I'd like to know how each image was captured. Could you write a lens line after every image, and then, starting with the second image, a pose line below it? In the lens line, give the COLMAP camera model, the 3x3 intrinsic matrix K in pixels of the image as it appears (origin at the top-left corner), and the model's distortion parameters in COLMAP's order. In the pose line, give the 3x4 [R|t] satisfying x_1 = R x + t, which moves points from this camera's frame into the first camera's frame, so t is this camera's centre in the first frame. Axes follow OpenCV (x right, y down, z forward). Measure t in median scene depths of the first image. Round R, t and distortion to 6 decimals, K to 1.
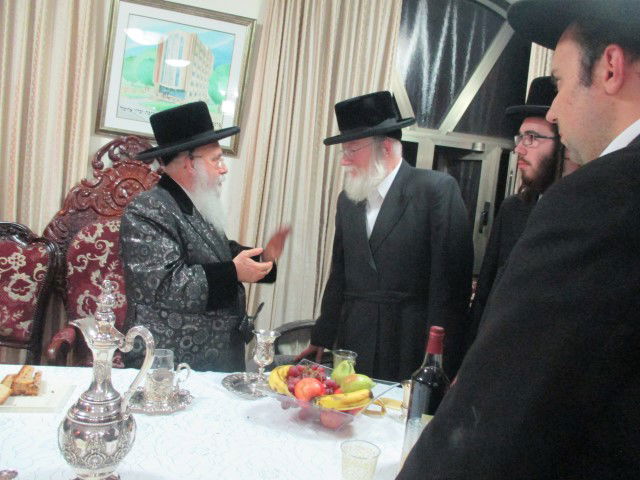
lens RADIAL K [[533.2, 0, 320.0], [0, 533.2, 240.0], [0, 0, 1]] dist [-0.038900, 0.019843]
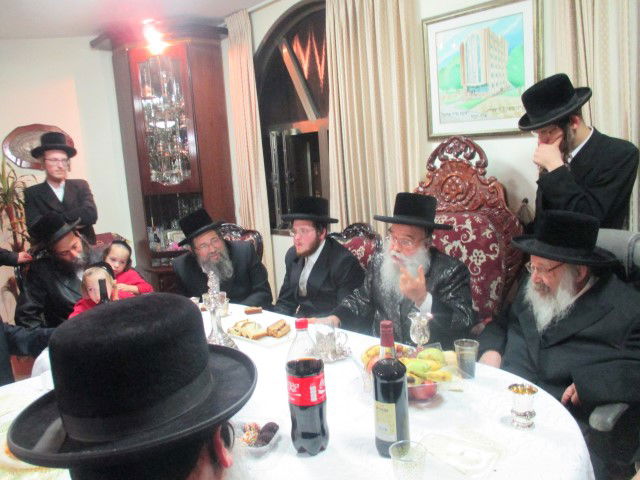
lens RADIAL K [[529.1, 0, 320.0], [0, 529.1, 240.0], [0, 0, 1]] dist [-0.013486, -0.004392]
pose [[0.494234, -0.022423, -0.869040, 0.509365], [0.063226, 0.997947, 0.010208, -0.005196], [0.867027, -0.059991, 0.494637, 0.187735]]
